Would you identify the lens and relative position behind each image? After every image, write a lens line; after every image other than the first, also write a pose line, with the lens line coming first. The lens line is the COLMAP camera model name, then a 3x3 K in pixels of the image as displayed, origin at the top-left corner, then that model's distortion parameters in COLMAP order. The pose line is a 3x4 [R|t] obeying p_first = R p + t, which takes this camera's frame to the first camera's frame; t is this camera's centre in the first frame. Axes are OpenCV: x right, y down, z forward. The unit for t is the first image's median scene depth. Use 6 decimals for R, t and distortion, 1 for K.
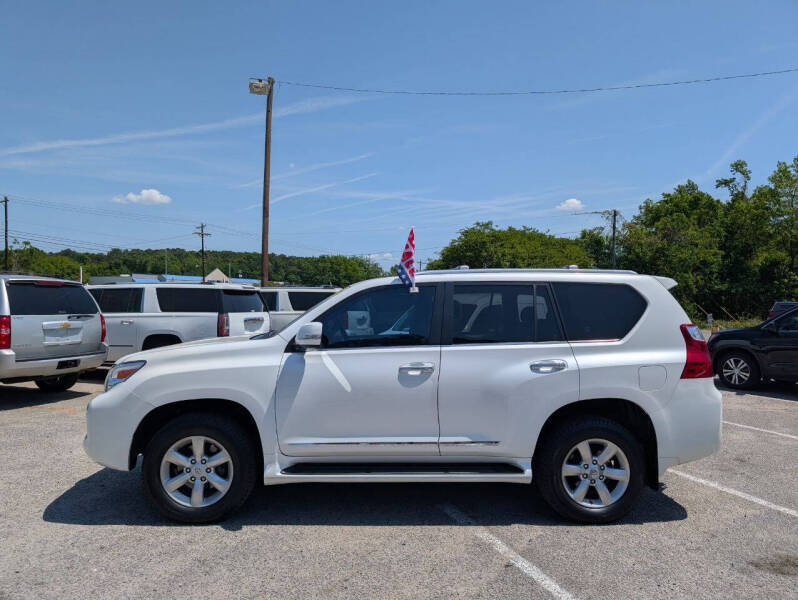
lens RADIAL K [[582.2, 0, 385.4], [0, 582.2, 304.6], [0, 0, 1]] dist [0.019739, -0.021149]
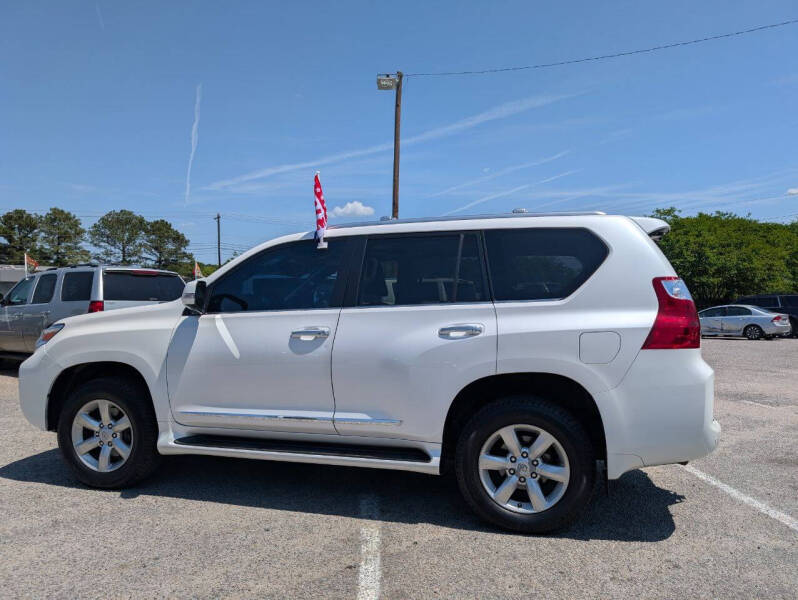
lens RADIAL K [[582.2, 0, 394.1], [0, 582.2, 308.1], [0, 0, 1]] dist [0.019739, -0.021149]
pose [[0.952670, -0.008024, -0.303899, 0.433957], [0.008232, 0.999966, -0.000595, 0.072960], [0.303894, -0.001935, 0.952704, 0.204883]]
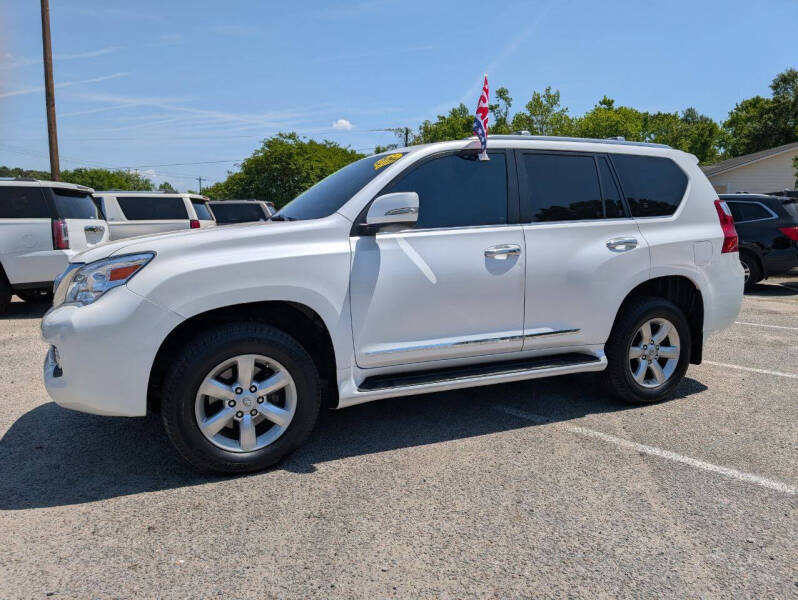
lens RADIAL K [[582.2, 0, 393.7], [0, 582.2, 304.2], [0, 0, 1]] dist [0.019739, -0.021149]
pose [[0.925710, -0.065848, 0.372458, -0.403003], [0.015327, 0.990451, 0.137010, 0.066720], [-0.377923, -0.121123, 0.917880, 0.277671]]
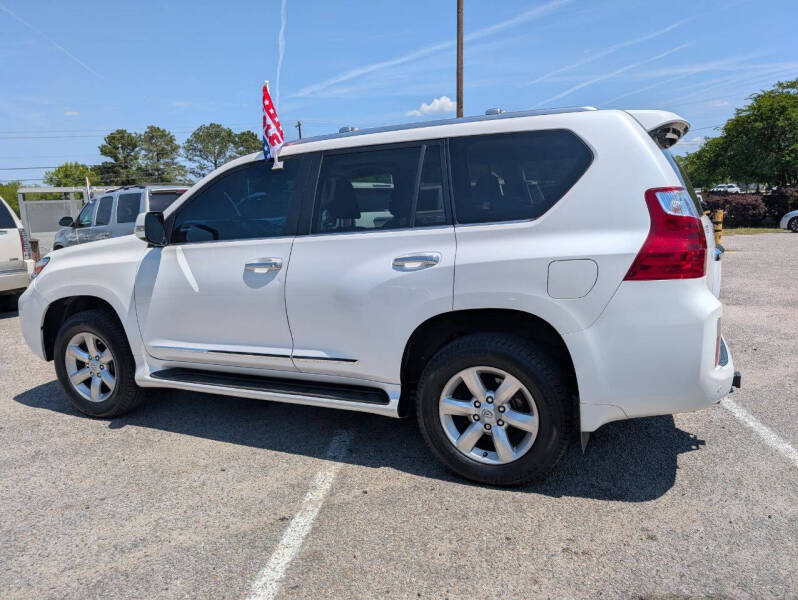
lens RADIAL K [[582.2, 0, 383.6], [0, 582.2, 293.5], [0, 0, 1]] dist [0.019739, -0.021149]
pose [[0.885809, 0.020607, -0.463592, 0.567058], [0.048334, 0.989483, 0.136337, 0.046591], [0.461526, -0.143176, 0.875497, 0.362233]]
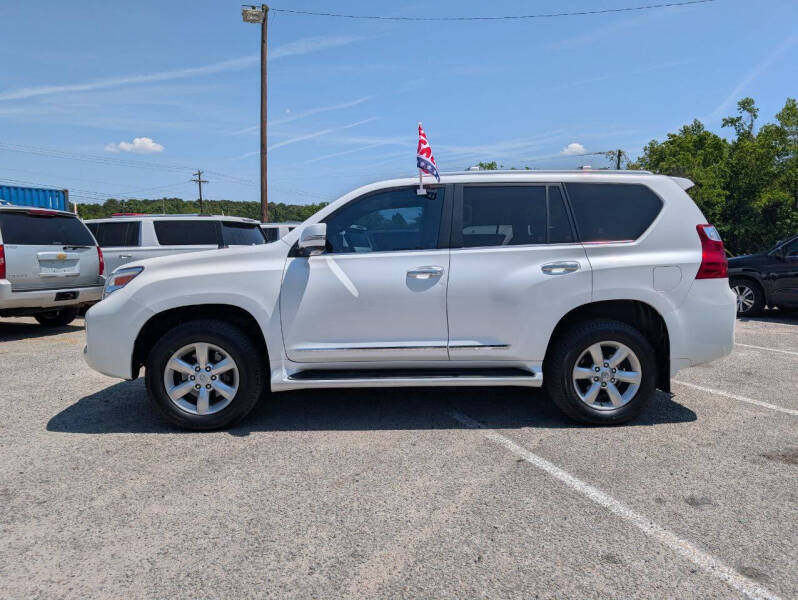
lens RADIAL K [[582.2, 0, 393.9], [0, 582.2, 304.5], [0, 0, 1]] dist [0.019739, -0.021149]
pose [[0.999852, -0.013621, 0.010519, -0.008994], [0.012650, 0.996093, 0.087401, 0.077746], [-0.011668, -0.087255, 0.996118, 0.031394]]
